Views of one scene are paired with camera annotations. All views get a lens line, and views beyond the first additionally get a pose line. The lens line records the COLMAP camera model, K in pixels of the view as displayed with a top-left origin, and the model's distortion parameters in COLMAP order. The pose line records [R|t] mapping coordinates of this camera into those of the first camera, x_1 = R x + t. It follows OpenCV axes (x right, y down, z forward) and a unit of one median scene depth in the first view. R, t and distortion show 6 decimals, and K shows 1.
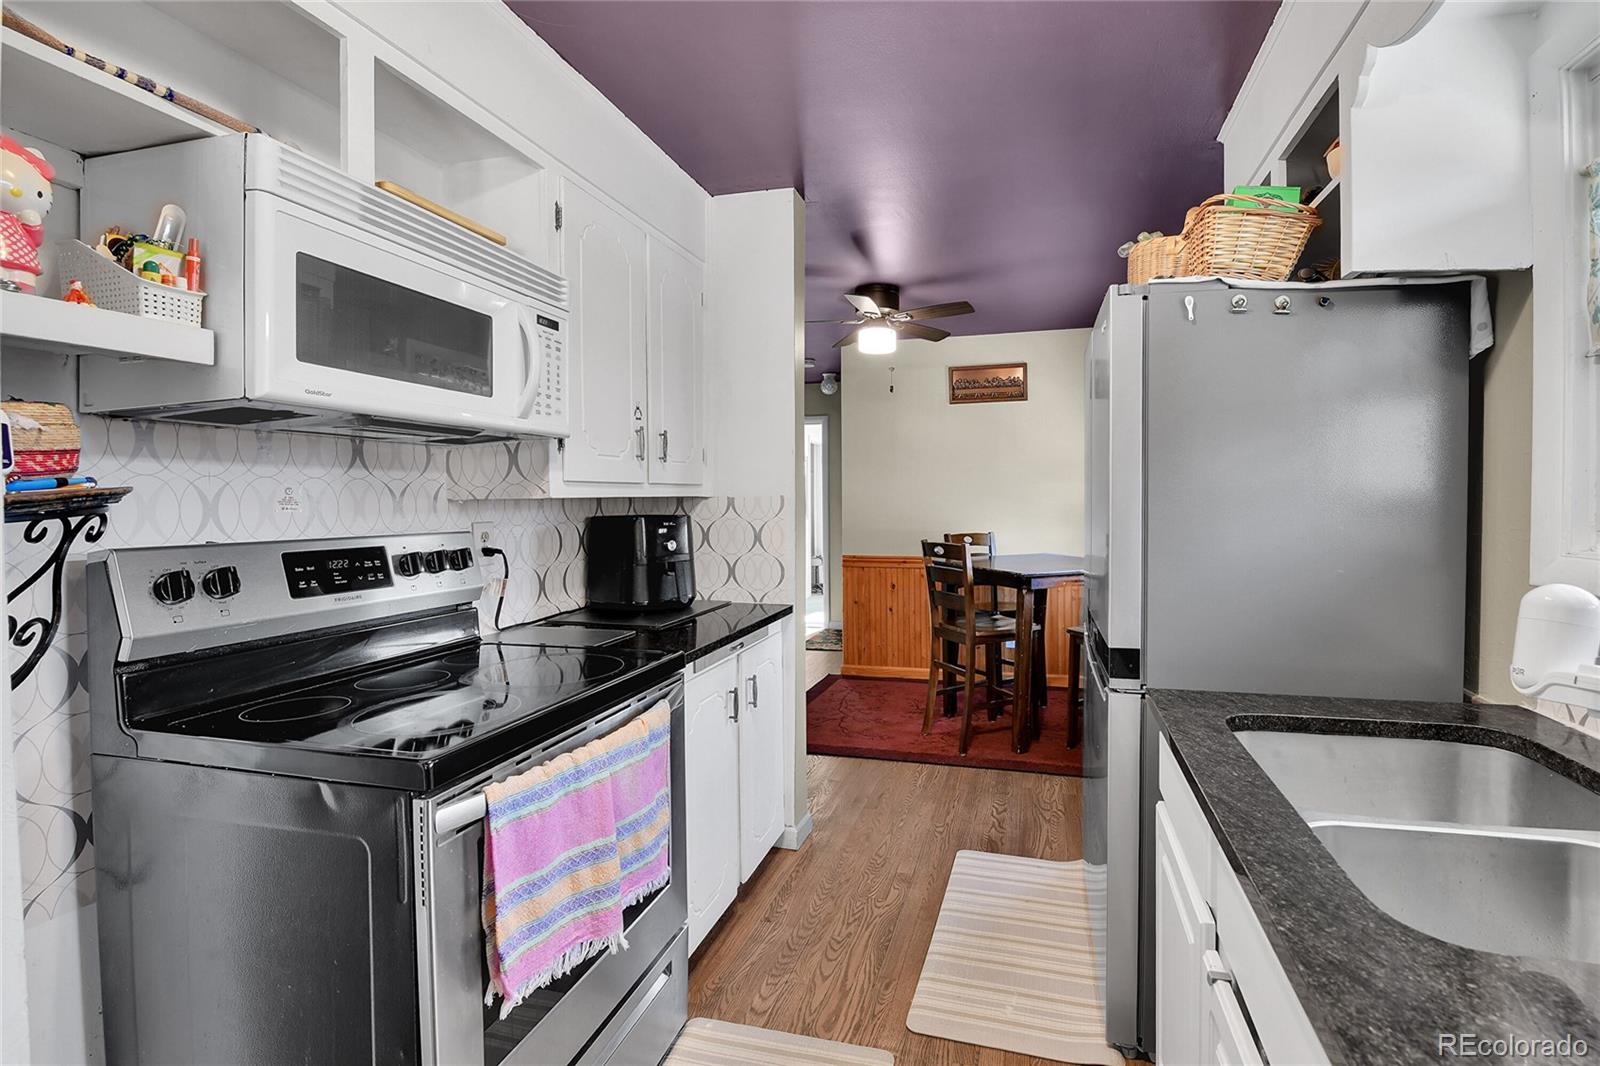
lens RADIAL K [[722.9, 0, 804.4], [0, 722.9, 516.8], [0, 0, 1]] dist [-0.000052, -0.000039]
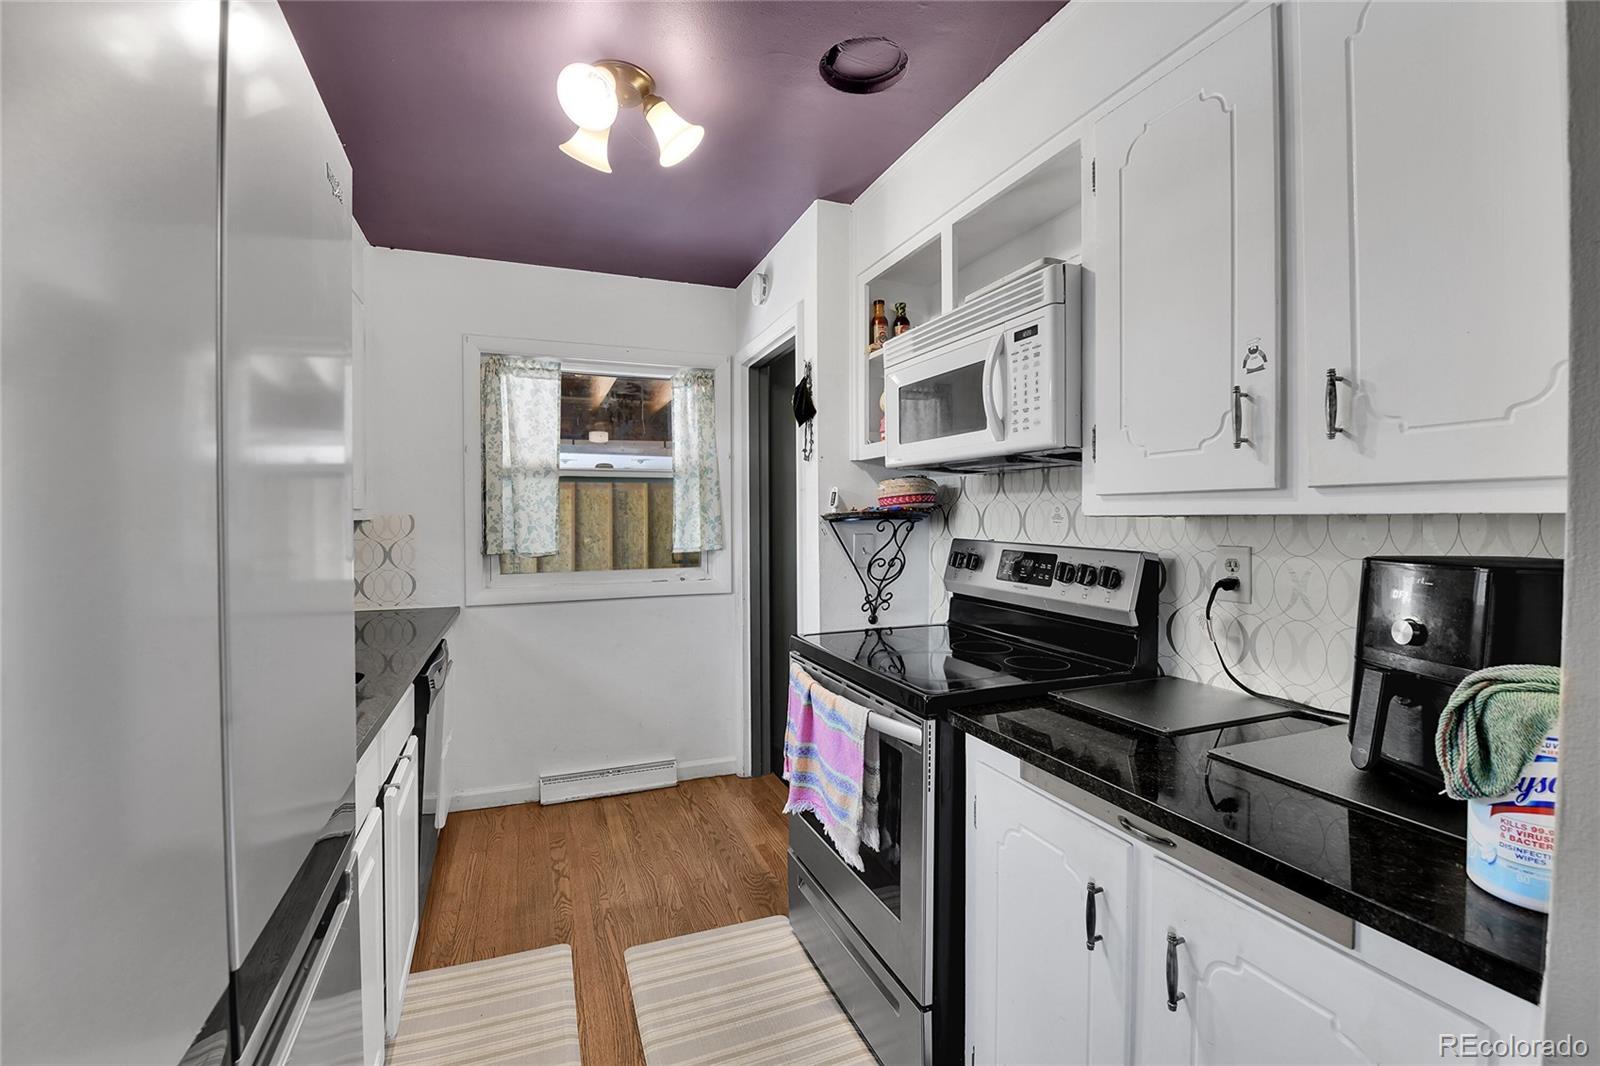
lens RADIAL K [[722.9, 0, 804.4], [0, 722.9, 516.8], [0, 0, 1]] dist [-0.000052, -0.000039]
pose [[-0.772934, 0.013437, -0.634344, 0.489804], [-0.005870, 0.999582, 0.028326, -0.051454], [0.634459, 0.025618, -0.772532, 1.582408]]
